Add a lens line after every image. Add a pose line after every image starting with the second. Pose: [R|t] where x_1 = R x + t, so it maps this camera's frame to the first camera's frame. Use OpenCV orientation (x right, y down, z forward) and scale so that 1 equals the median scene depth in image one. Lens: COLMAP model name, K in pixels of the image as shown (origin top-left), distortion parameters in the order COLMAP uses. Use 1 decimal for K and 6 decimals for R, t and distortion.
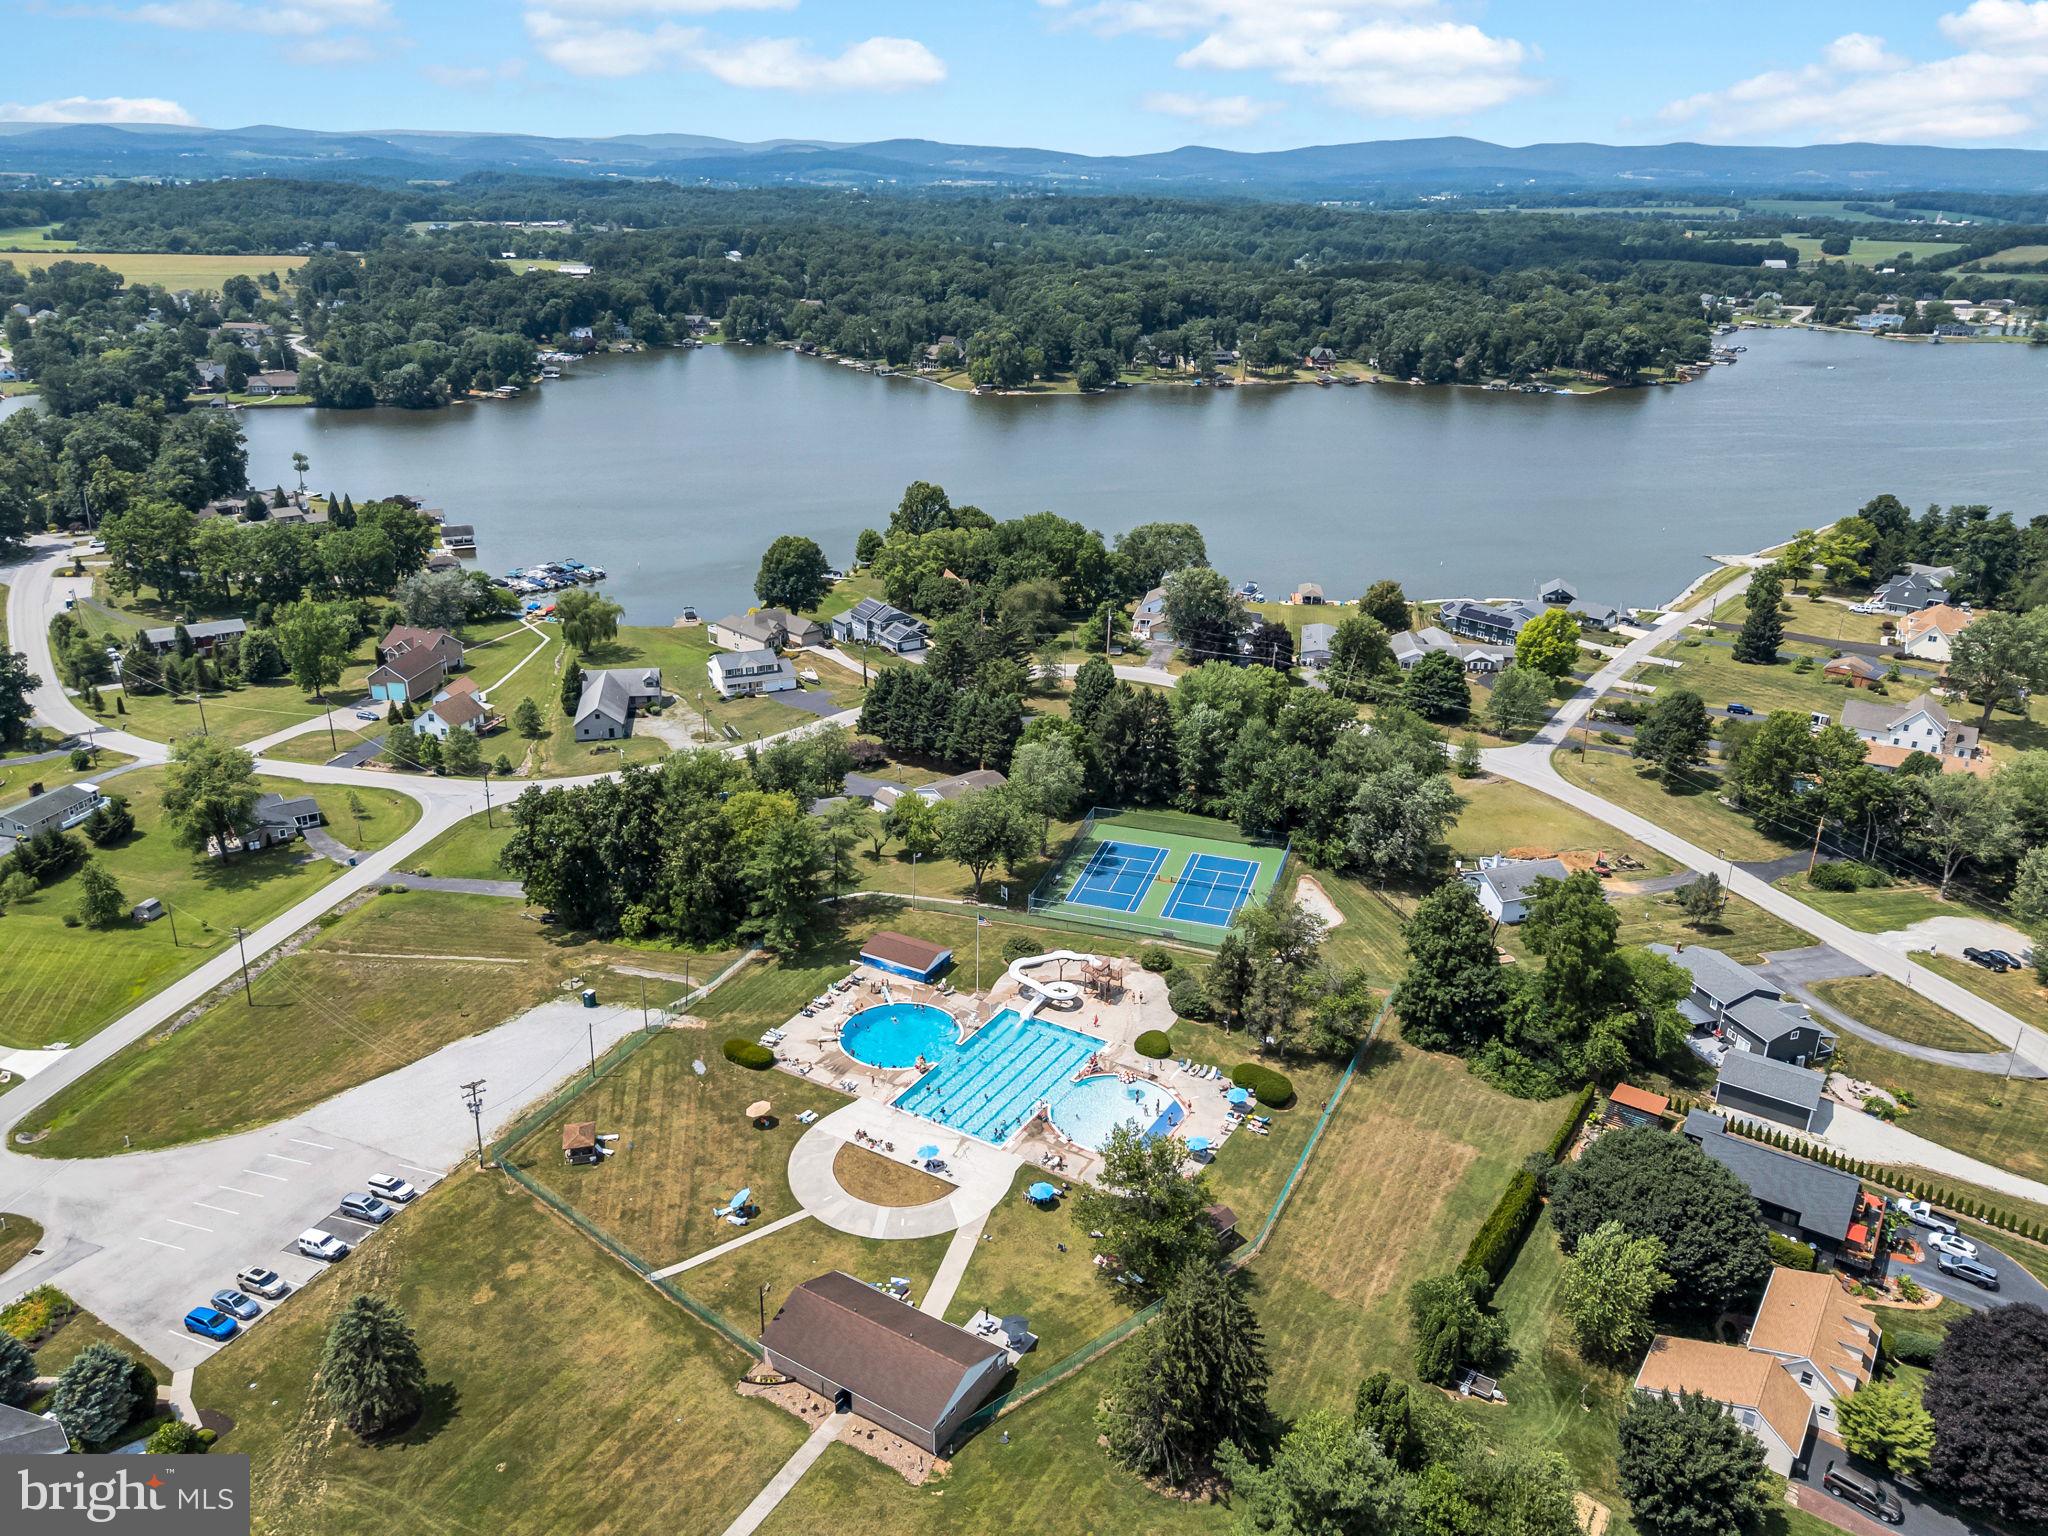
lens RADIAL K [[1515.7, 0, 1022.0], [0, 1515.7, 740.8], [0, 0, 1]] dist [0.066598, -0.068460]
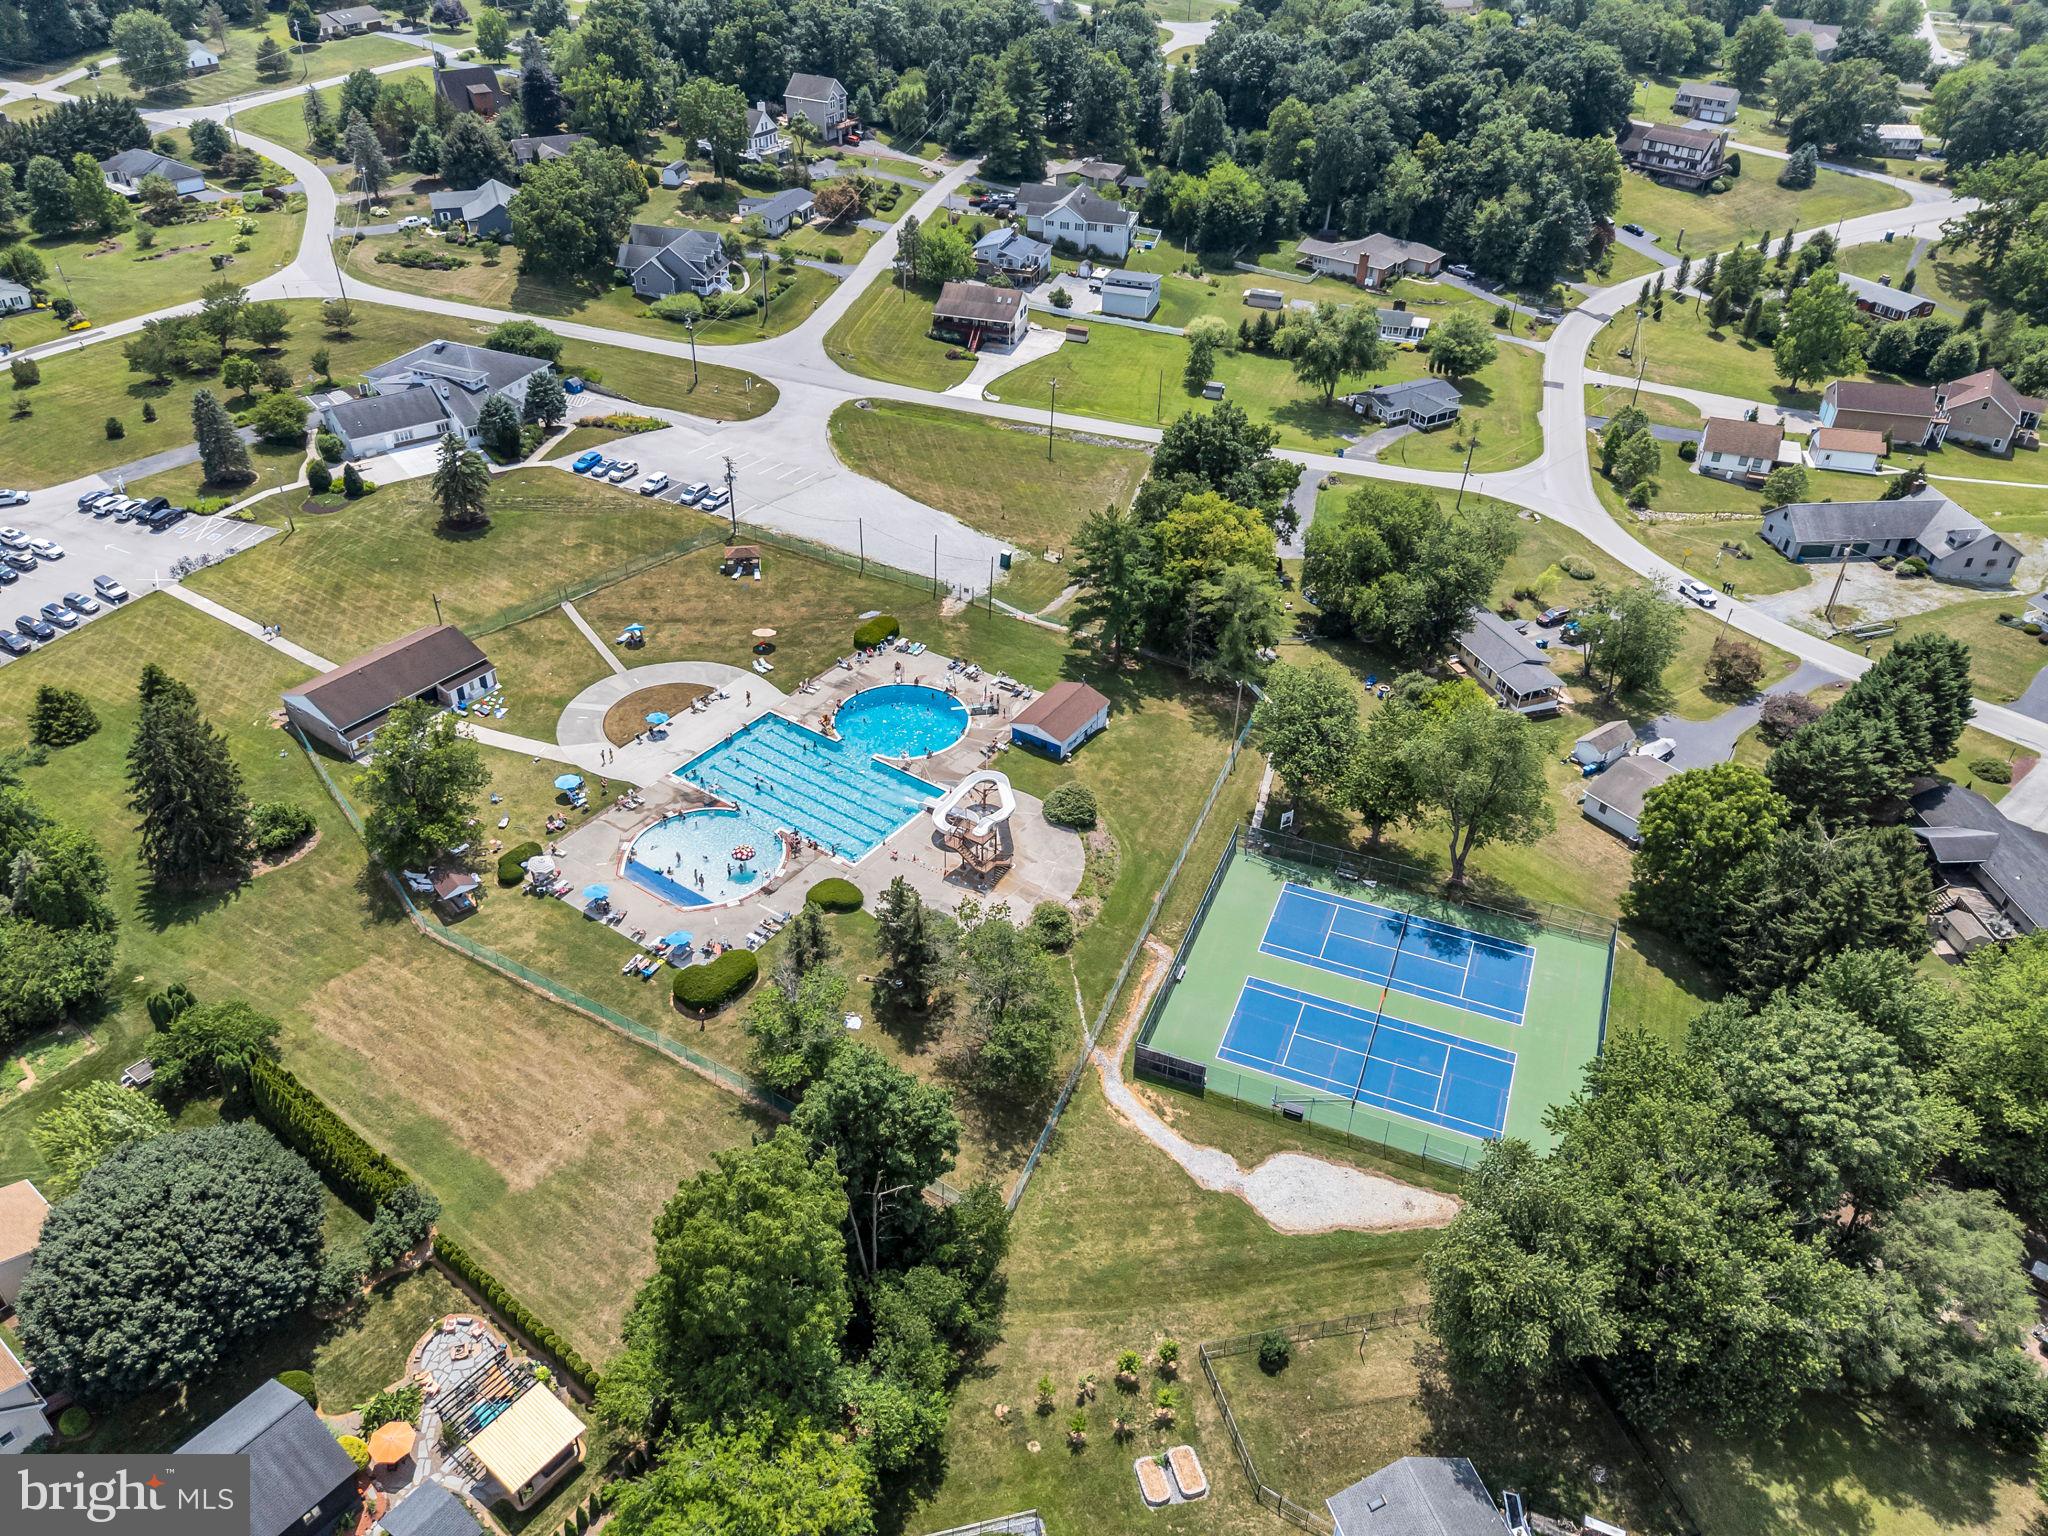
lens RADIAL K [[1515.7, 0, 1022.0], [0, 1515.7, 740.8], [0, 0, 1]] dist [0.066598, -0.068460]
pose [[-0.072571, 0.550796, -0.831479, 0.635321], [-0.372213, 0.758489, 0.534932, -0.289485], [0.925306, 0.348307, 0.149969, 0.885125]]
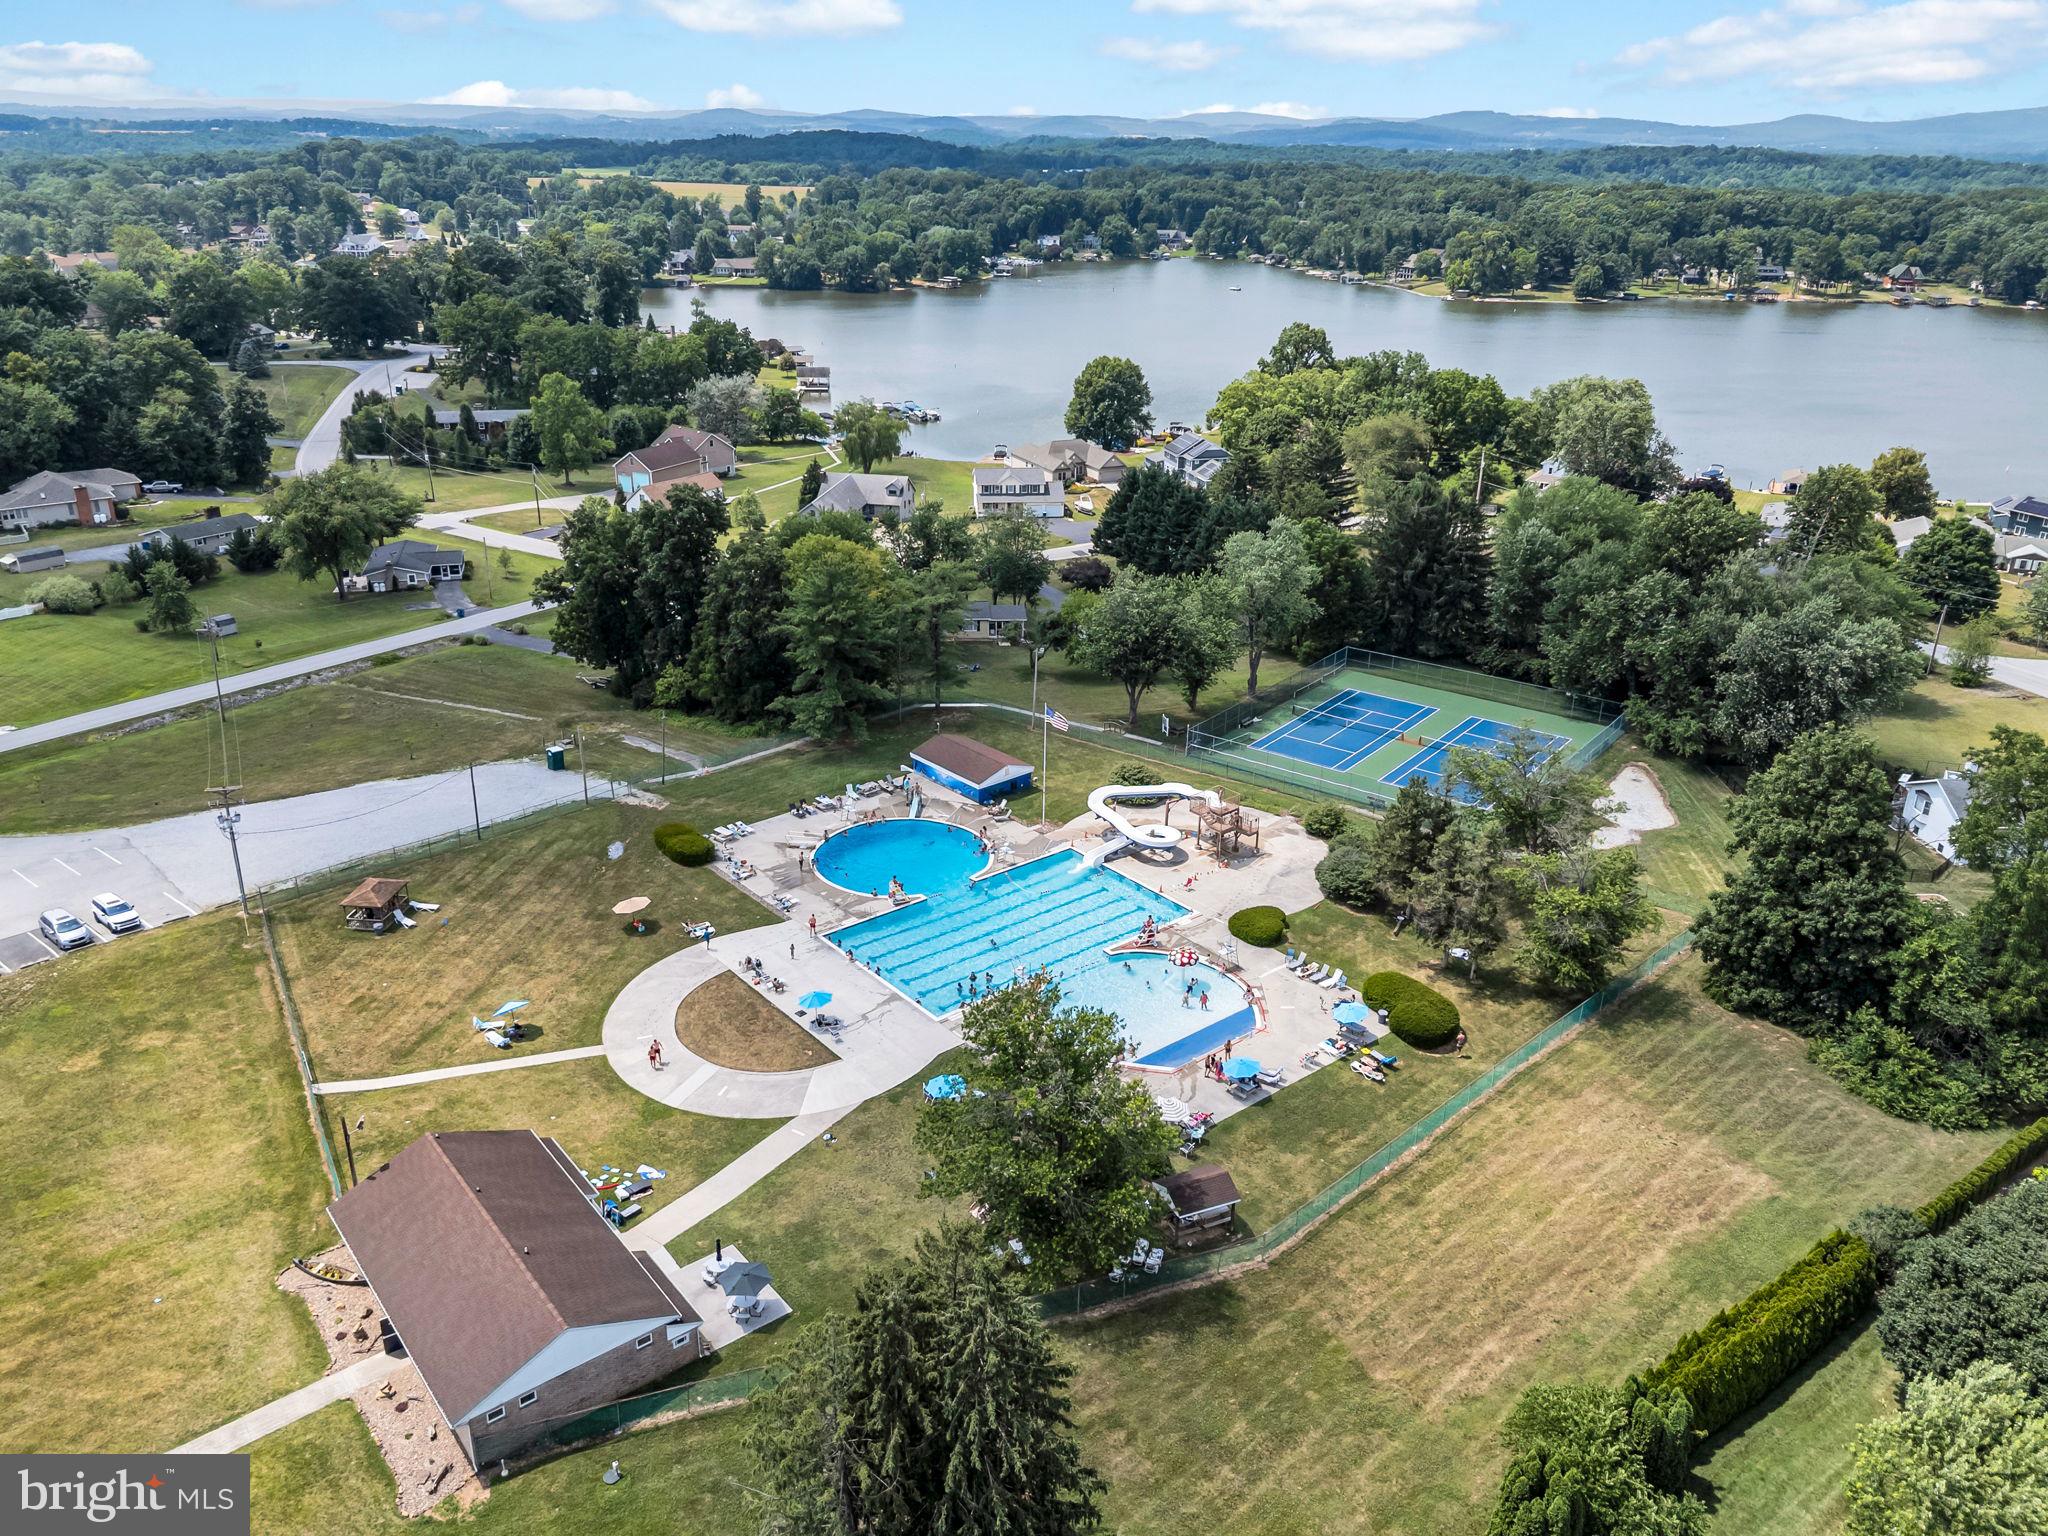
lens RADIAL K [[1502.0, 0, 1024.0], [0, 1502.0, 768.0], [0, 0, 1]] dist [0.068473, -0.066390]
pose [[0.943107, 0.124540, -0.308283, 0.167465], [-0.115902, 0.992183, 0.046253, 0.109858], [0.311633, -0.007890, 0.950170, 0.351029]]
